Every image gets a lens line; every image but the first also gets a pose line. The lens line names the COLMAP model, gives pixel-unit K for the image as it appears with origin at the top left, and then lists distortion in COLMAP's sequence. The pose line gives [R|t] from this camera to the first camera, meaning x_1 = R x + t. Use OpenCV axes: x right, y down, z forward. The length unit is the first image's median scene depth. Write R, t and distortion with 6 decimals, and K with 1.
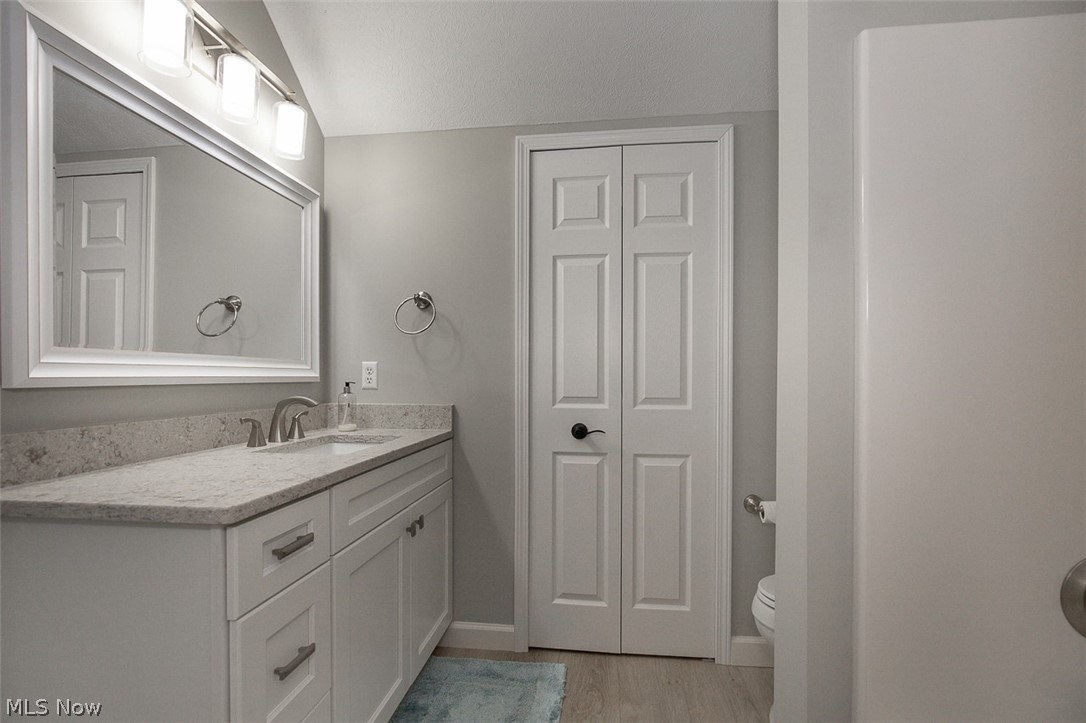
lens RADIAL K [[490.8, 0, 548.5], [0, 490.8, 378.6], [0, 0, 1]] dist [-0.003037, -0.000274]
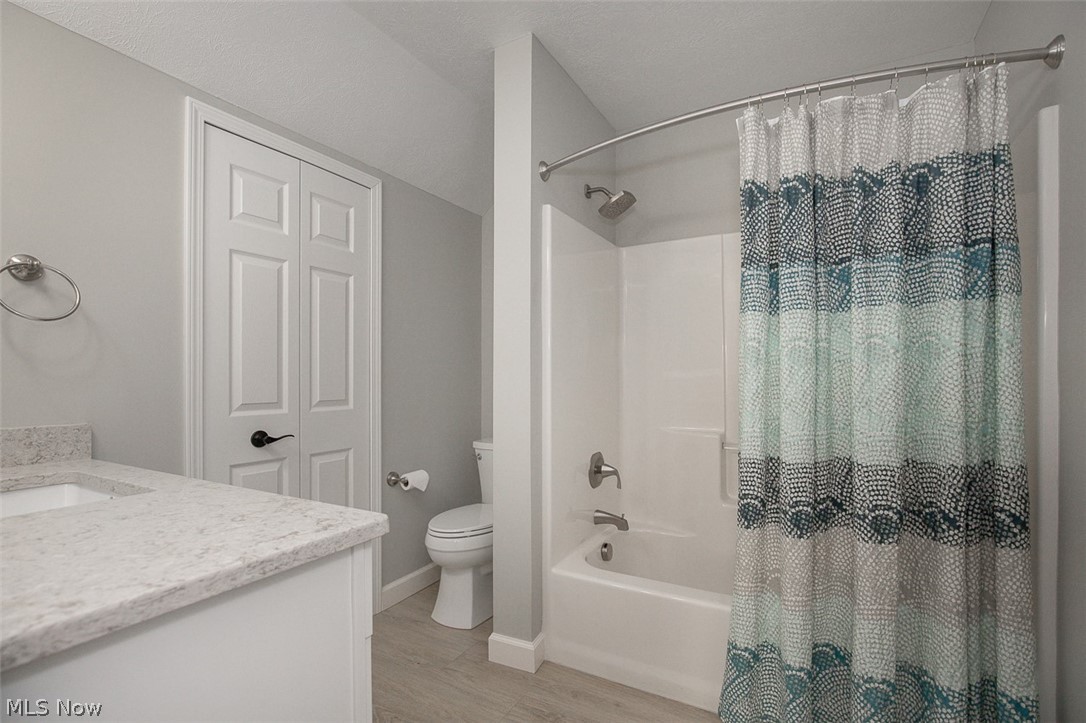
lens RADIAL K [[498.5, 0, 540.8], [0, 498.5, 371.5], [0, 0, 1]] dist [-0.003635, -0.000258]
pose [[0.401431, 0.006231, 0.915868, -0.608909], [0.001556, 0.999971, -0.007486, -0.016462], [-0.915888, 0.004430, 0.401410, 0.108523]]
